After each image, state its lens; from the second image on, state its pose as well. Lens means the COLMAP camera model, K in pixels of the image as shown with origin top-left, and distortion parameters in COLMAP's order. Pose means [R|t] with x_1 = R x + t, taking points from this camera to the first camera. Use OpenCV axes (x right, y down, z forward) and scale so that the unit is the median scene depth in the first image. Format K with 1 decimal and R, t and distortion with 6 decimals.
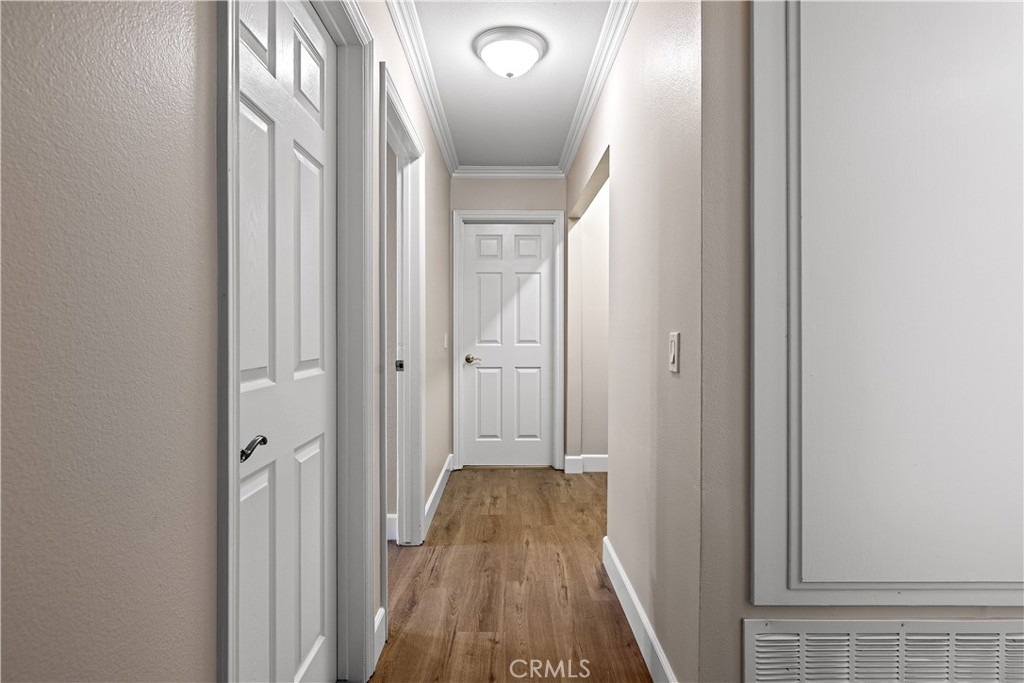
lens RADIAL K [[534.5, 0, 515.9], [0, 534.5, 333.7], [0, 0, 1]] dist [-0.045528, -0.000750]
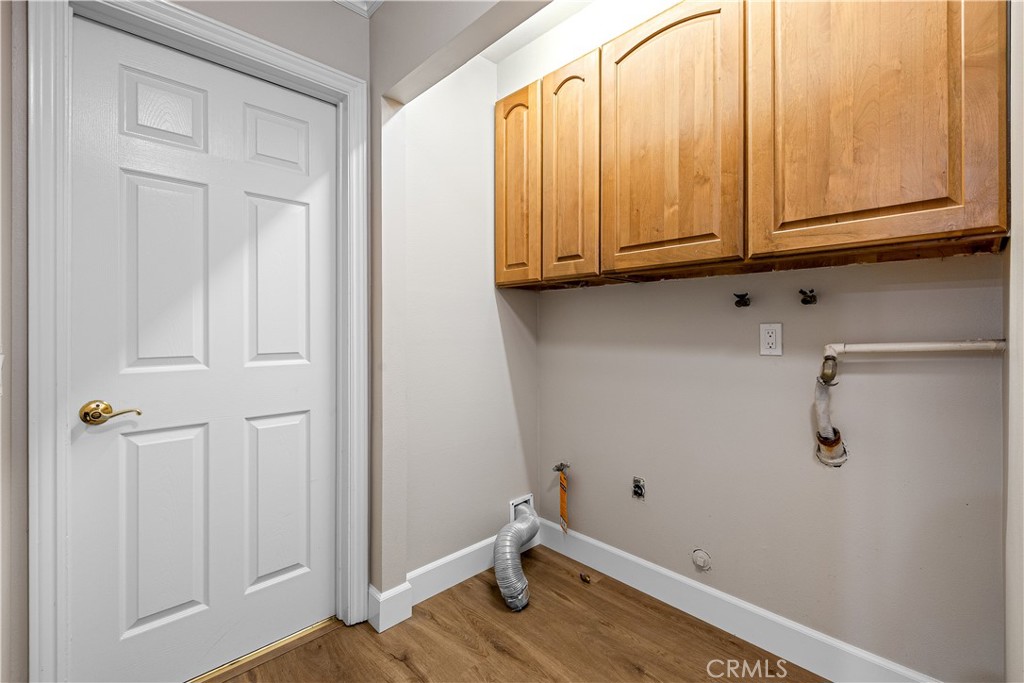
lens RADIAL K [[440.5, 0, 514.2], [0, 440.5, 332.5], [0, 0, 1]] dist [-0.005494, -0.000682]
pose [[0.730552, -0.003410, 0.682849, -0.088735], [0.007162, 0.999971, -0.002669, -0.002062], [-0.682820, 0.006841, 0.730555, 0.654744]]
